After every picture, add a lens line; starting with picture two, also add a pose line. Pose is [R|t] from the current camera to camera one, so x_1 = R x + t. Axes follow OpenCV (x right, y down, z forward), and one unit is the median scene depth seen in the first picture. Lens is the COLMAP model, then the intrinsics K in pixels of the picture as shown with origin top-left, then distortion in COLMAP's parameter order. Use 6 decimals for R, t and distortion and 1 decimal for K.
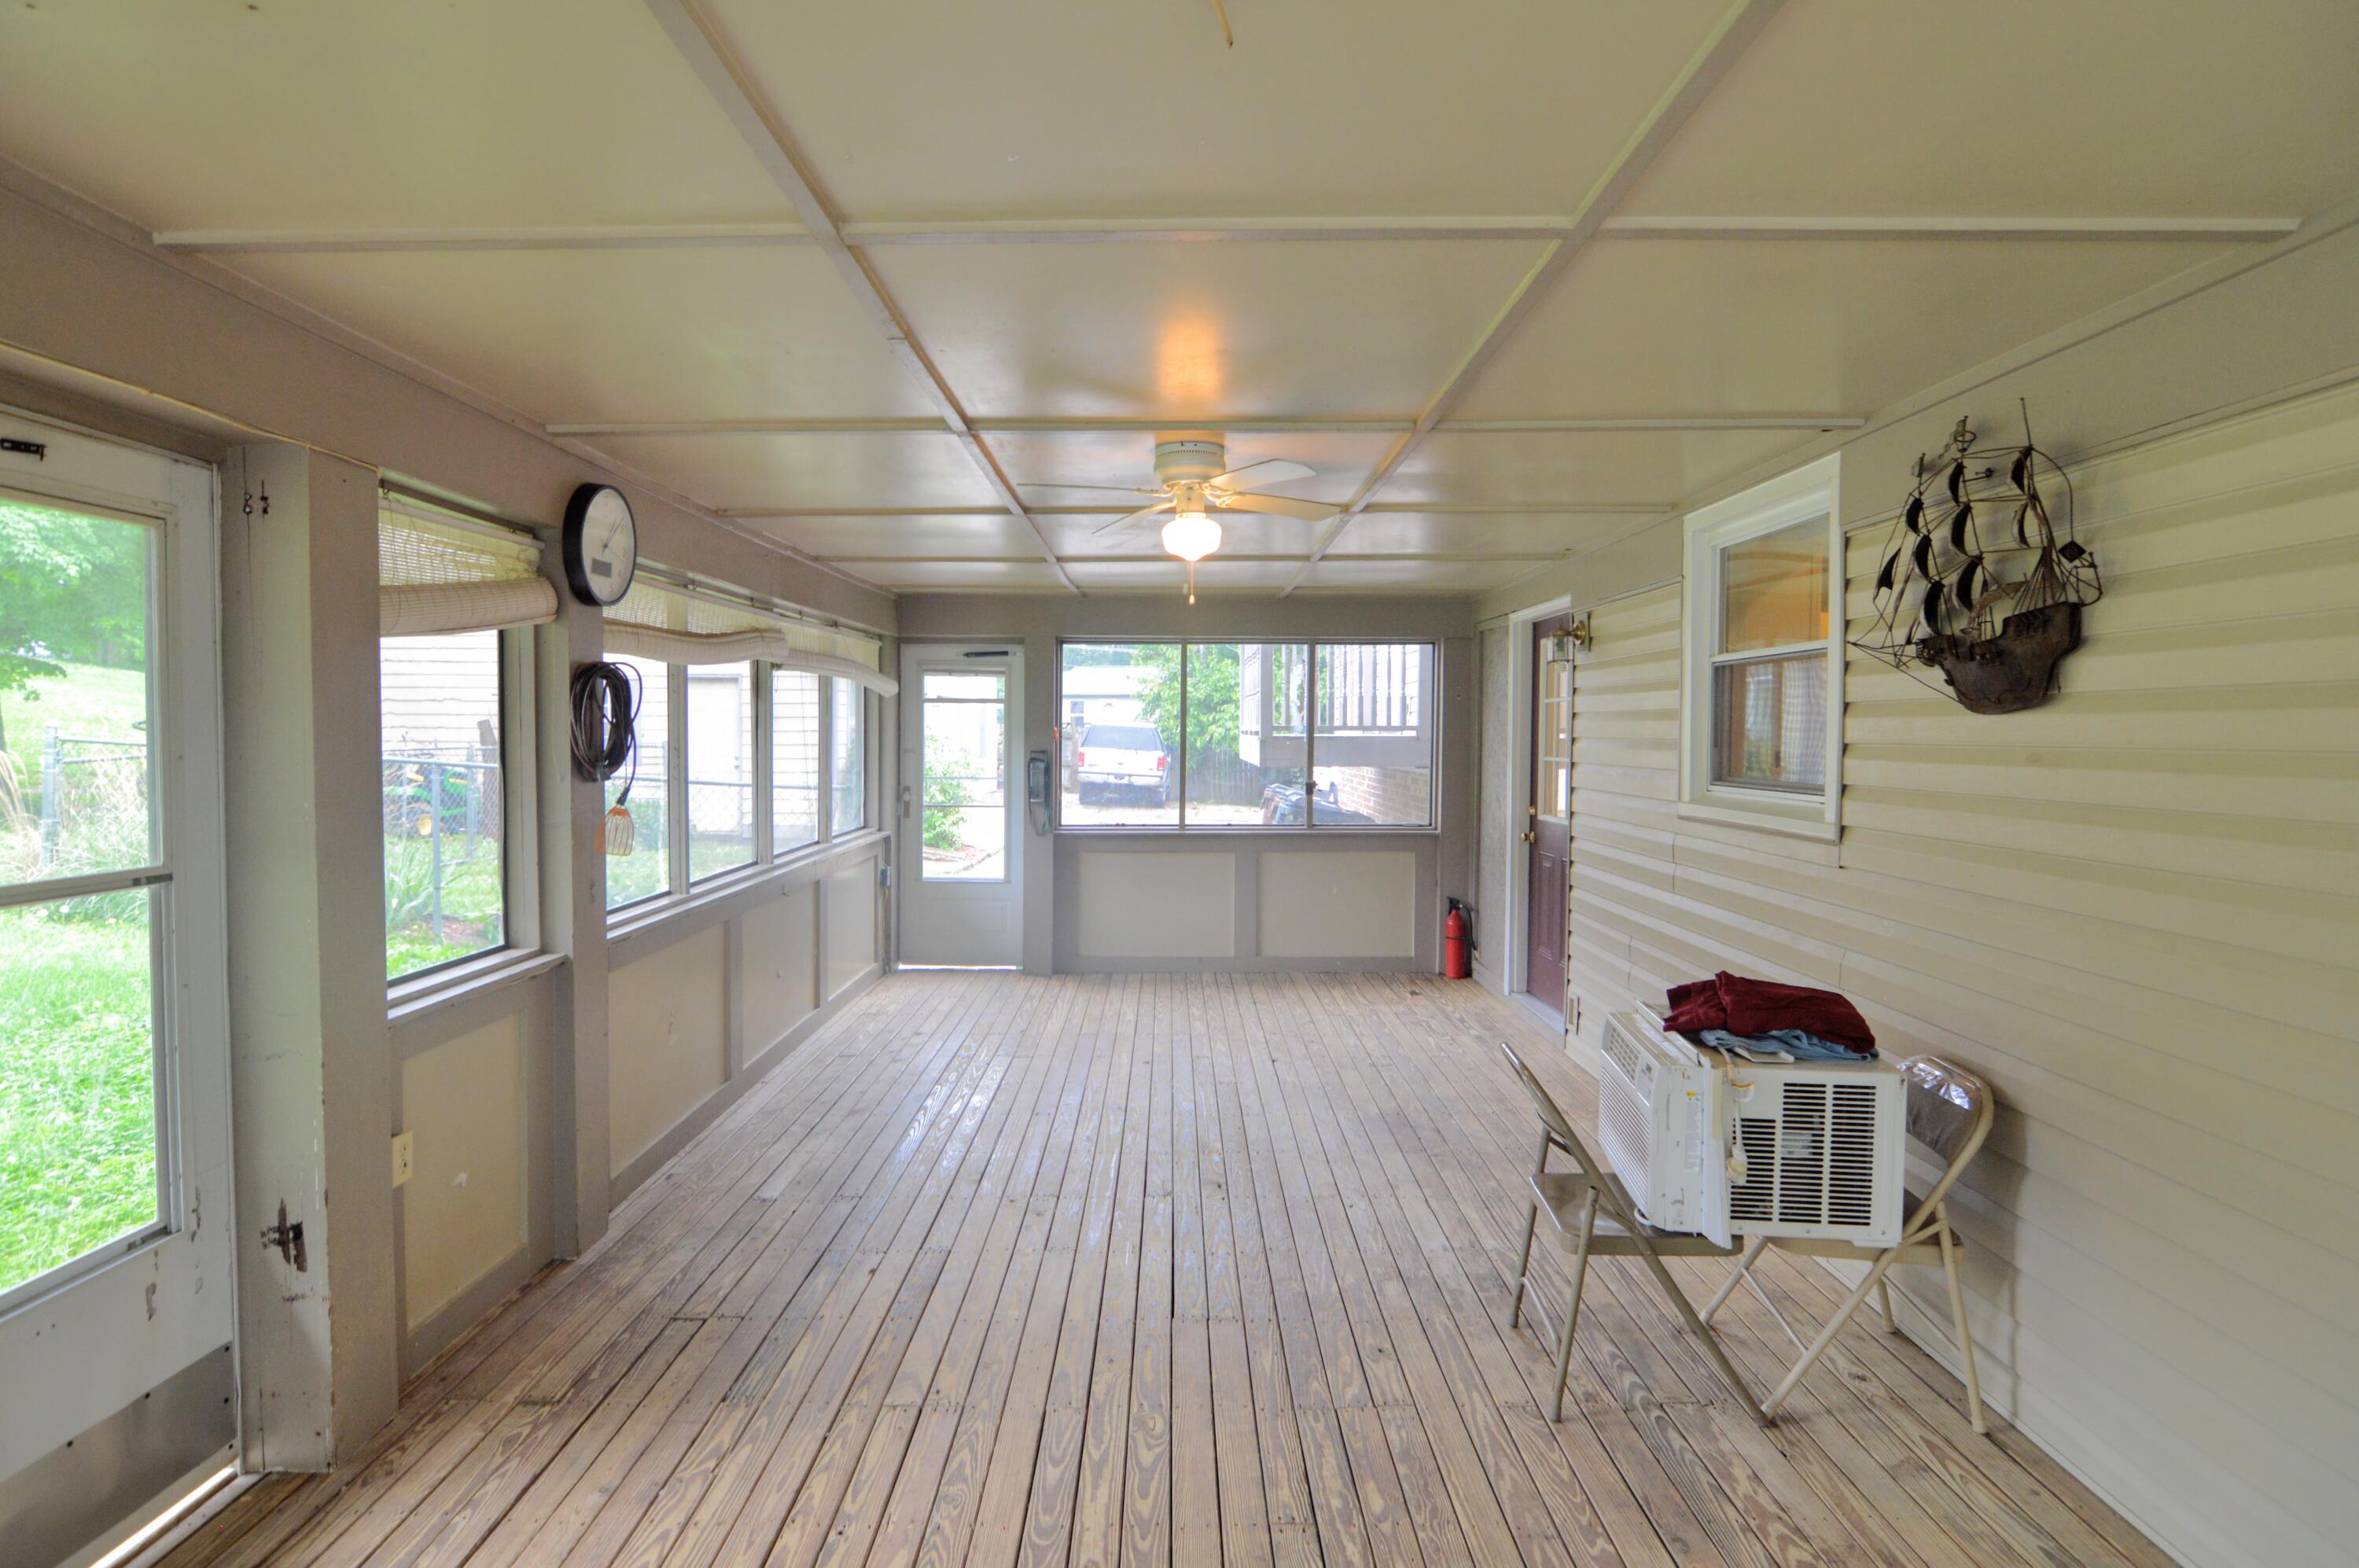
lens RADIAL K [[1180.4, 0, 1174.8], [0, 1180.4, 773.2], [0, 0, 1]] dist [-0.031077, 0.010033]
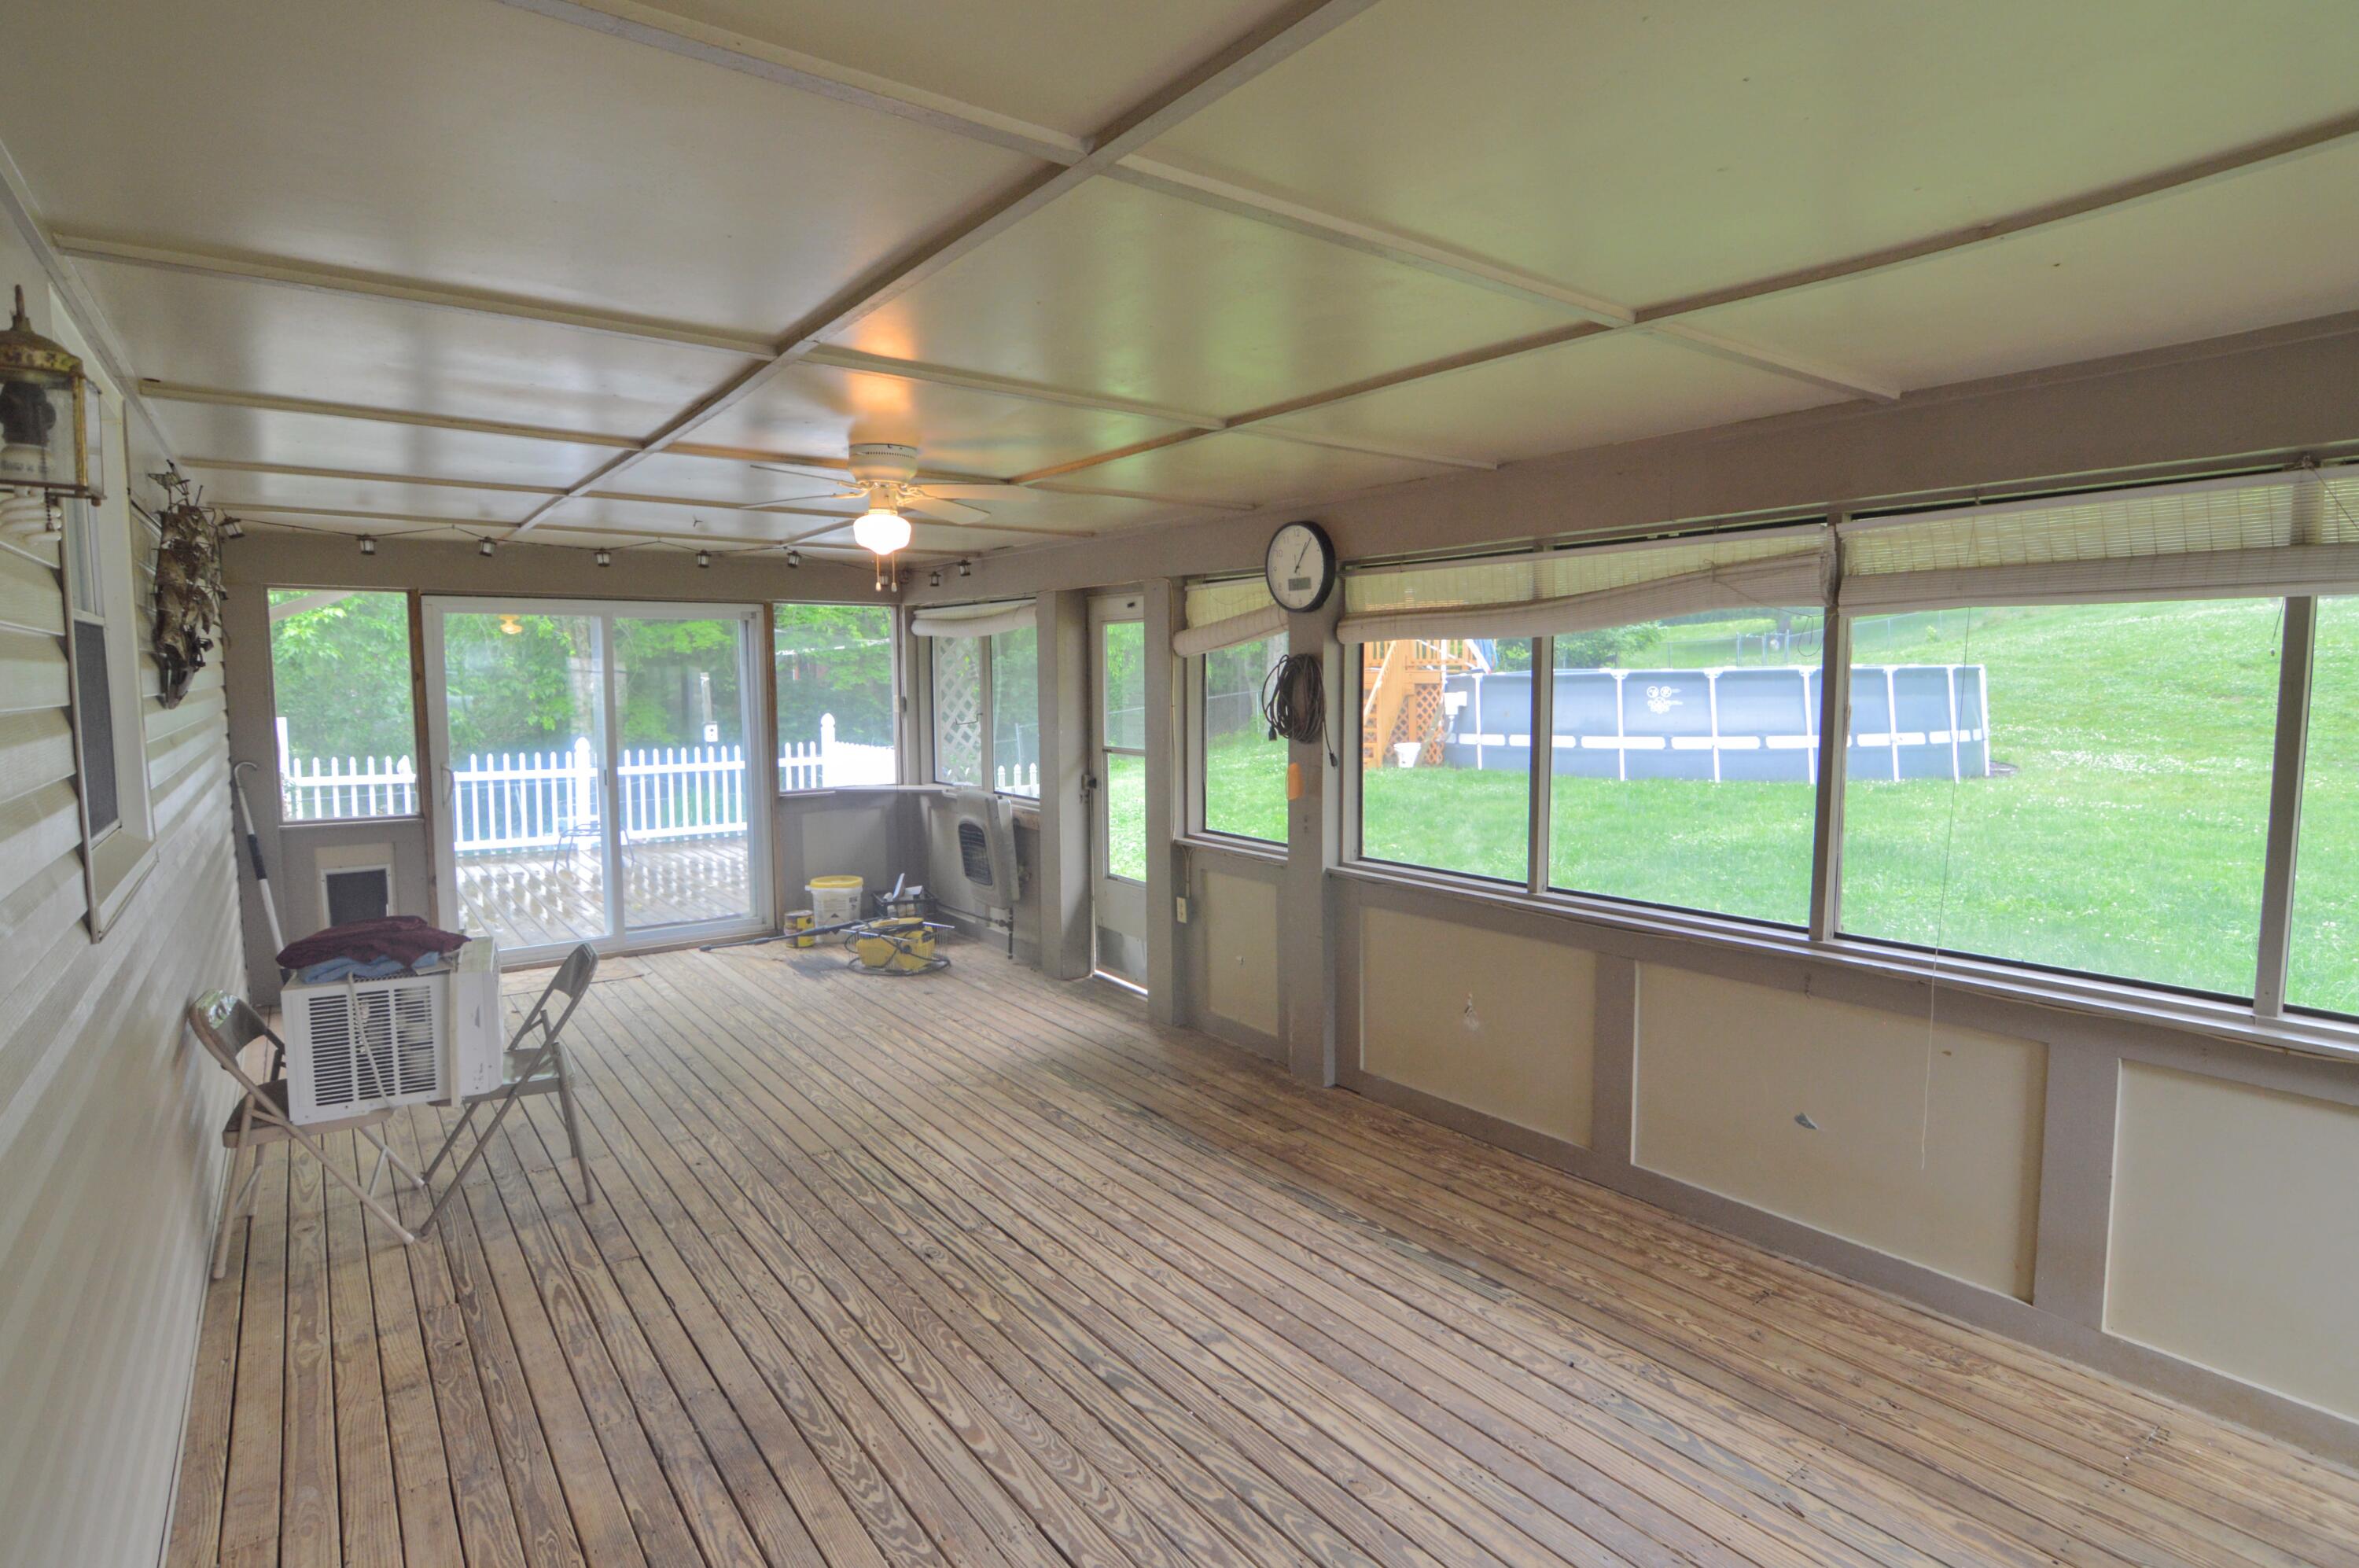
lens RADIAL K [[1180.4, 0, 1178.3], [0, 1180.4, 775.9], [0, 0, 1]] dist [-0.031077, 0.010033]
pose [[-0.799177, 0.057981, -0.598293, 0.635320], [-0.017881, 0.992603, 0.120079, -0.171466], [0.600830, 0.106662, -0.792229, 2.894644]]
